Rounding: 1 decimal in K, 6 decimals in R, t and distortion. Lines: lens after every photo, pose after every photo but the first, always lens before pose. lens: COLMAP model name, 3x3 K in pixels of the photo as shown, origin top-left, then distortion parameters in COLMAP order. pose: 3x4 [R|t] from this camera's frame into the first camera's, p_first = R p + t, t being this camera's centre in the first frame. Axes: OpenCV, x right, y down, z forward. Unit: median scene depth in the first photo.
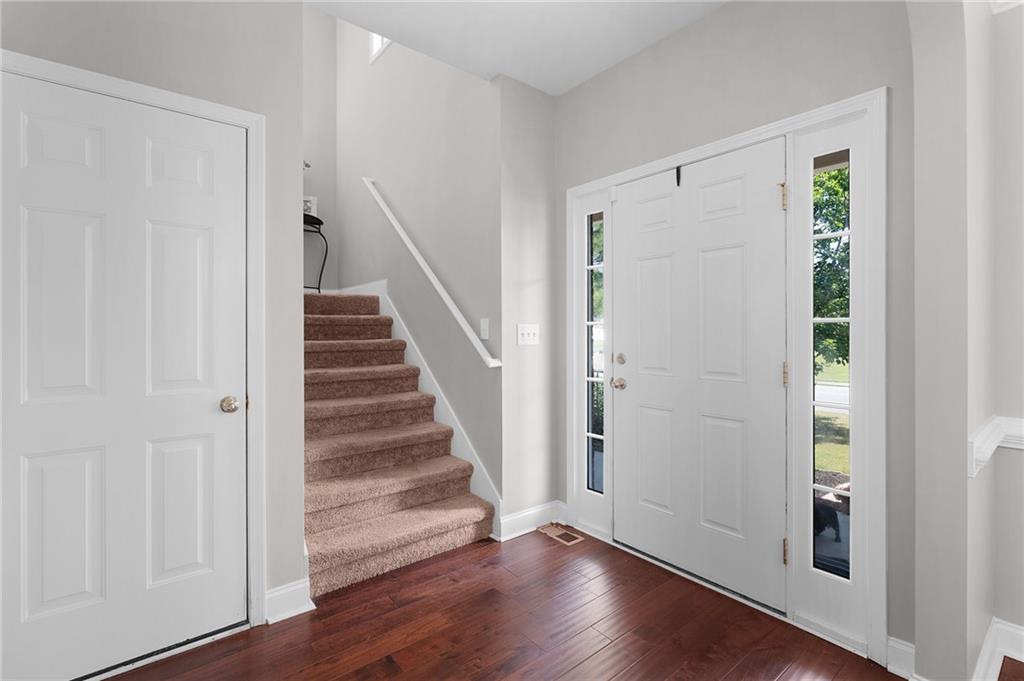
lens RADIAL K [[460.7, 0, 513.1], [0, 460.7, 335.9], [0, 0, 1]] dist [-0.000301, 0.000863]
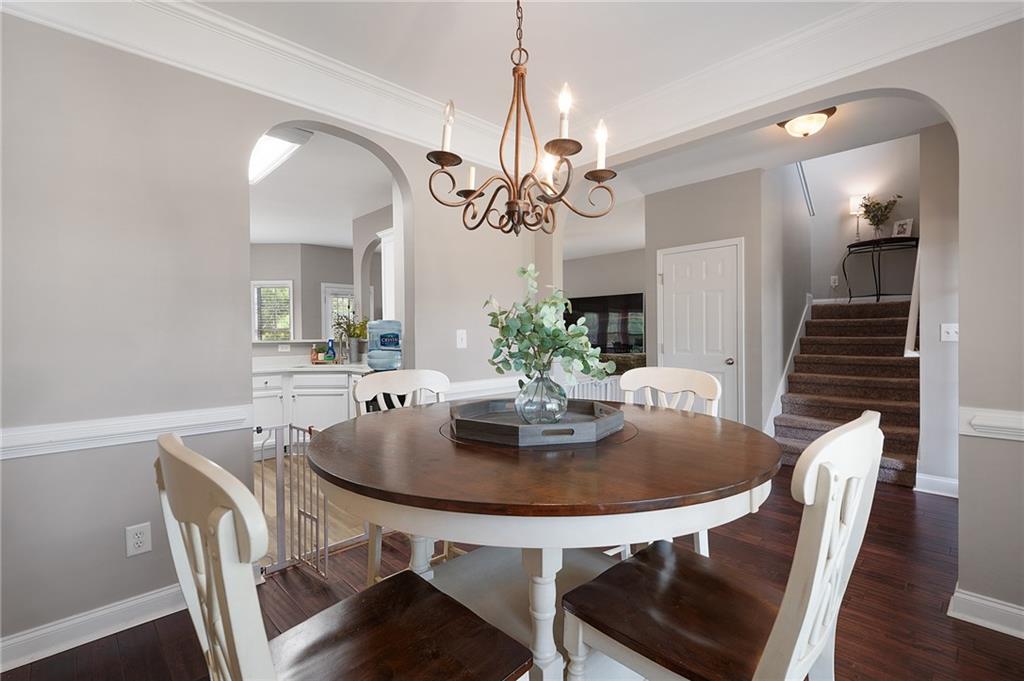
lens RADIAL K [[443.5, 0, 518.5], [0, 443.5, 341.0], [0, 0, 1]] dist [0.002316, 0.000039]
pose [[0.094320, 0.014867, -0.995431, 1.085782], [0.002731, 0.999881, 0.015192, -0.001205], [0.995538, -0.004151, 0.094269, -0.235050]]
